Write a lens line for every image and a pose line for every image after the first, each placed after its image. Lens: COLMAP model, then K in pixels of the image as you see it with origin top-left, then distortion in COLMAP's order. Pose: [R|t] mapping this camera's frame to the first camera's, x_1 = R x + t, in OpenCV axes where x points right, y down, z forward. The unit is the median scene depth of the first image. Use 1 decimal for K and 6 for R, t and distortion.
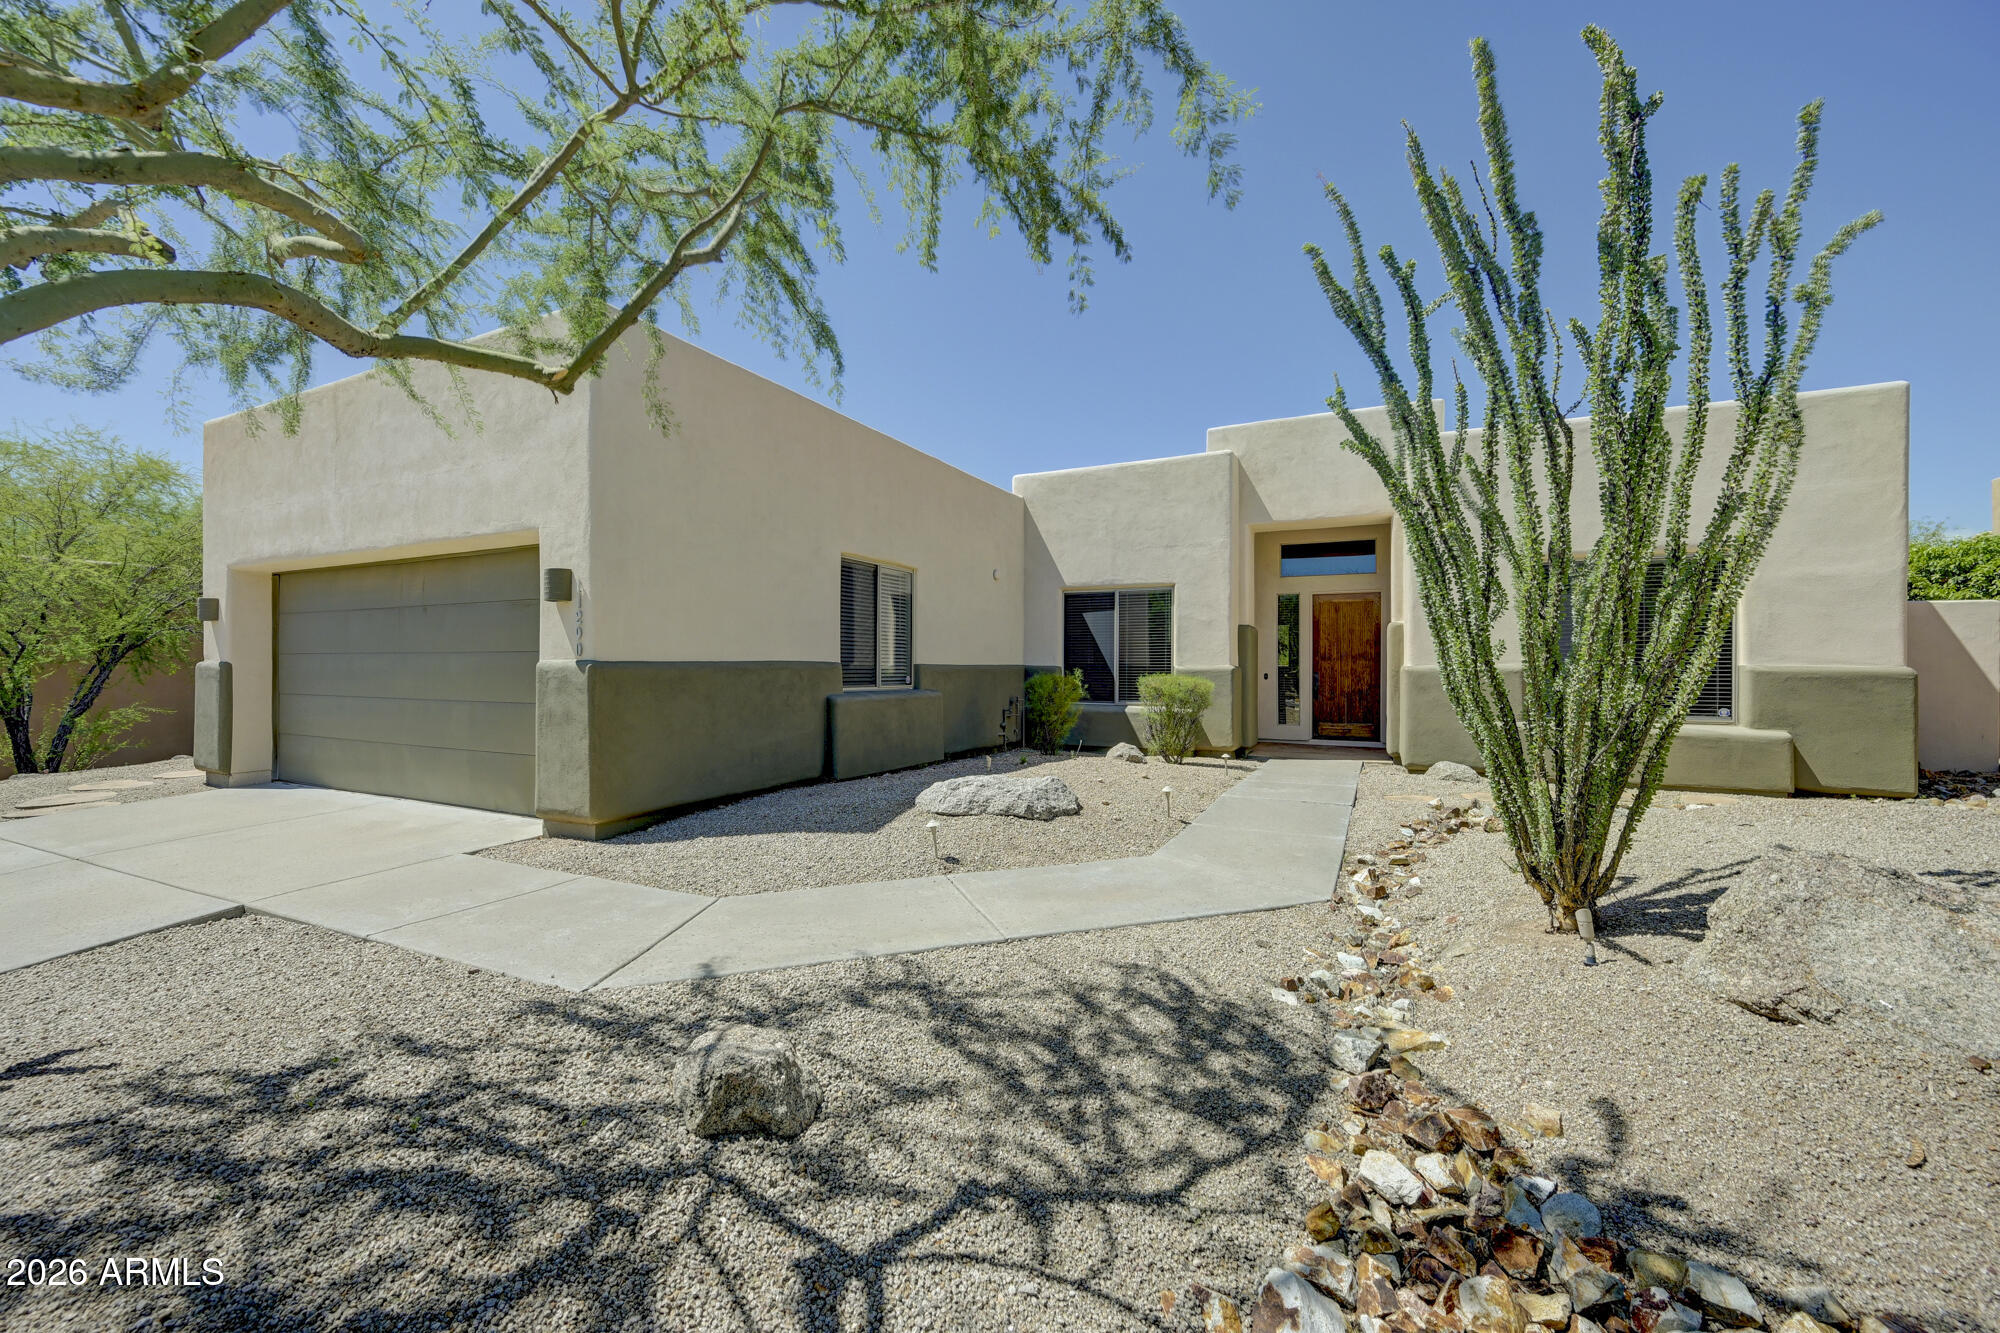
lens RADIAL K [[797.5, 0, 998.8], [0, 797.5, 663.5], [0, 0, 1]] dist [0.001492, -0.000581]
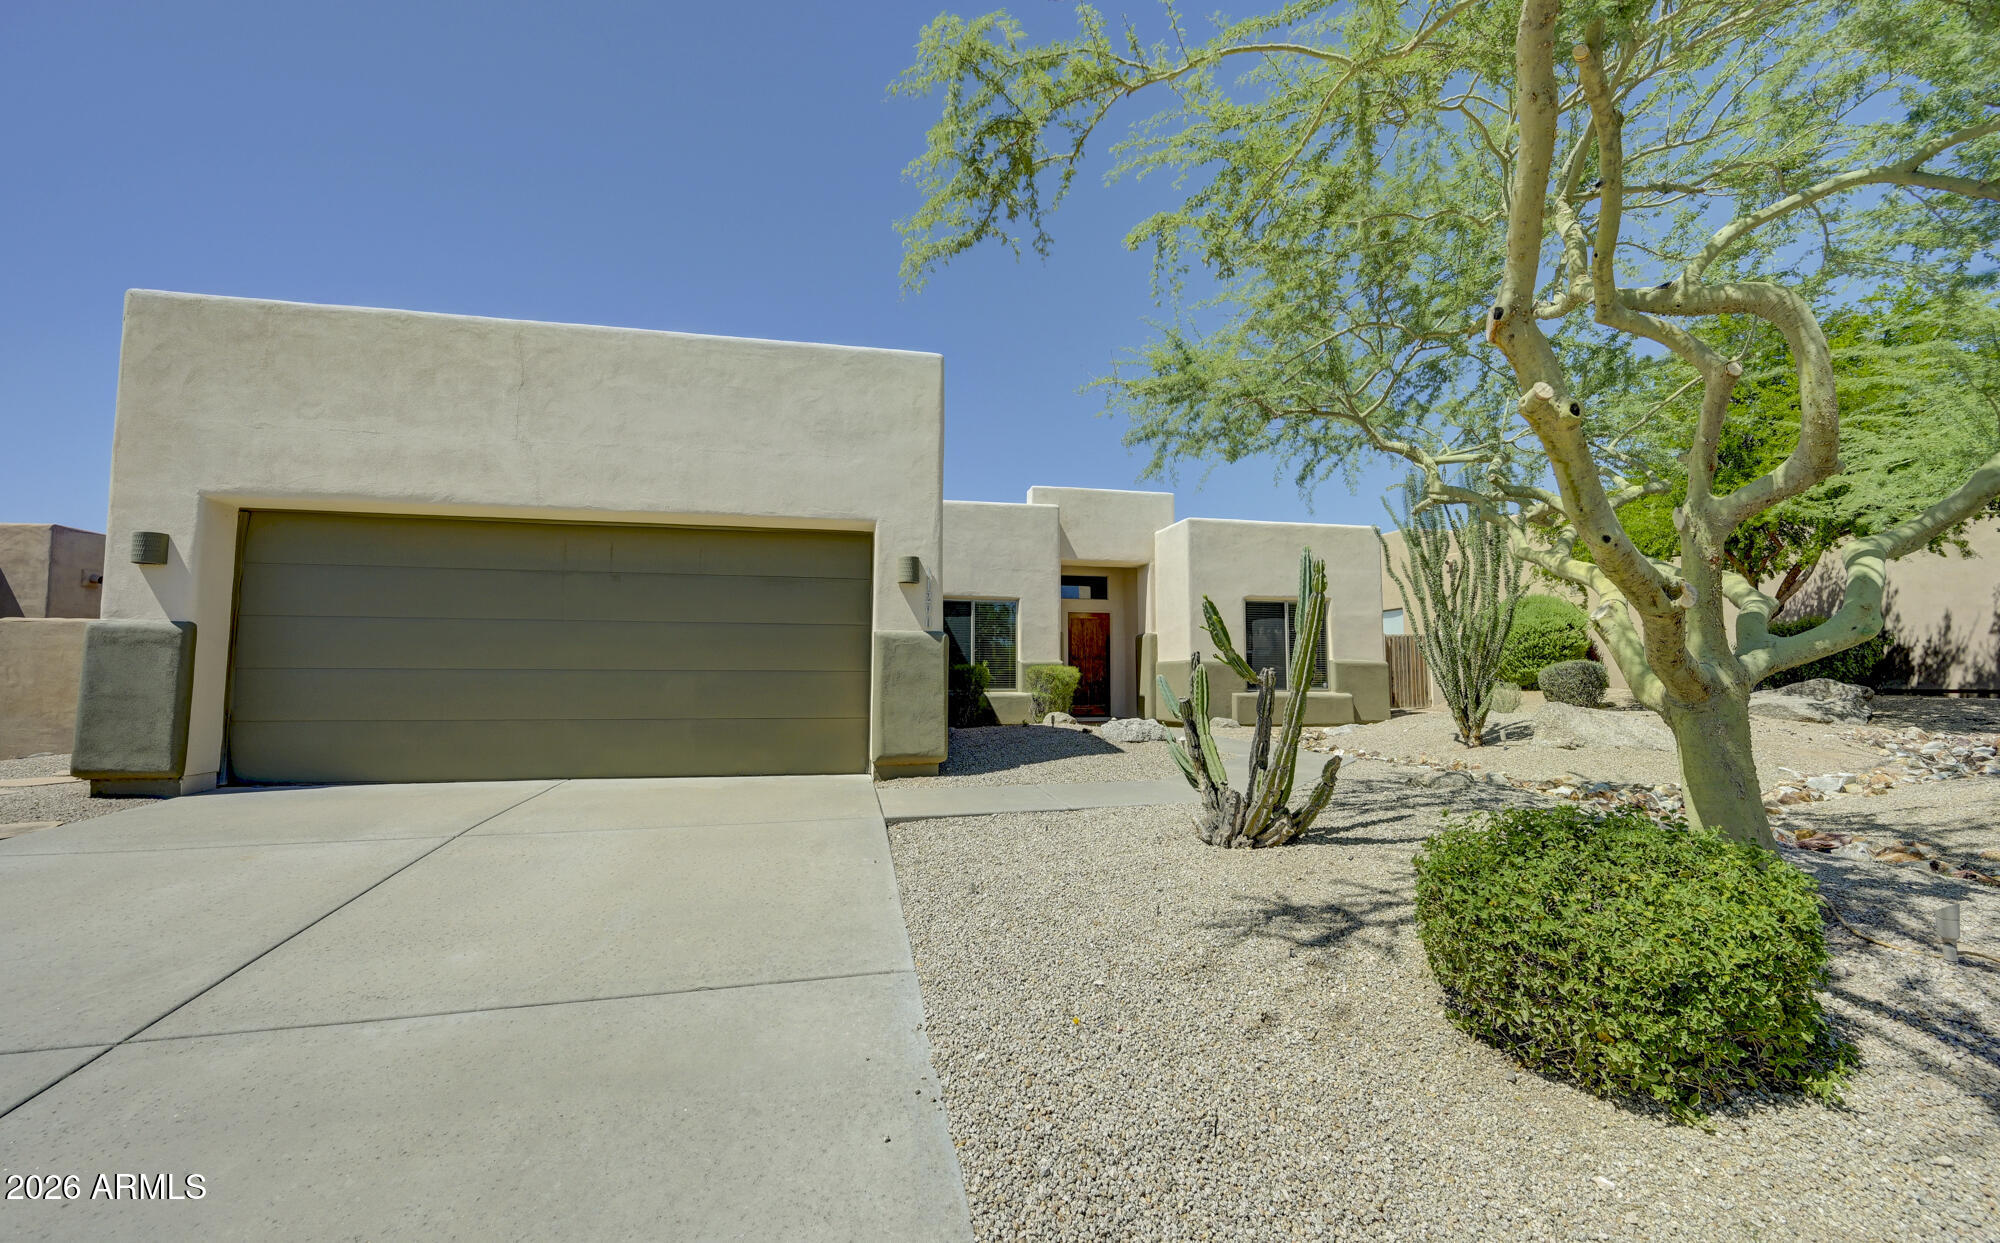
lens RADIAL K [[808.1, 0, 1000.9], [0, 808.1, 622.9], [0, 0, 1]] dist [-0.001686, -0.000080]
pose [[0.787487, 0.046162, 0.614600, -0.894098], [-0.001308, 0.997314, -0.073233, 0.056073], [-0.616330, 0.056866, 0.785432, -0.050413]]
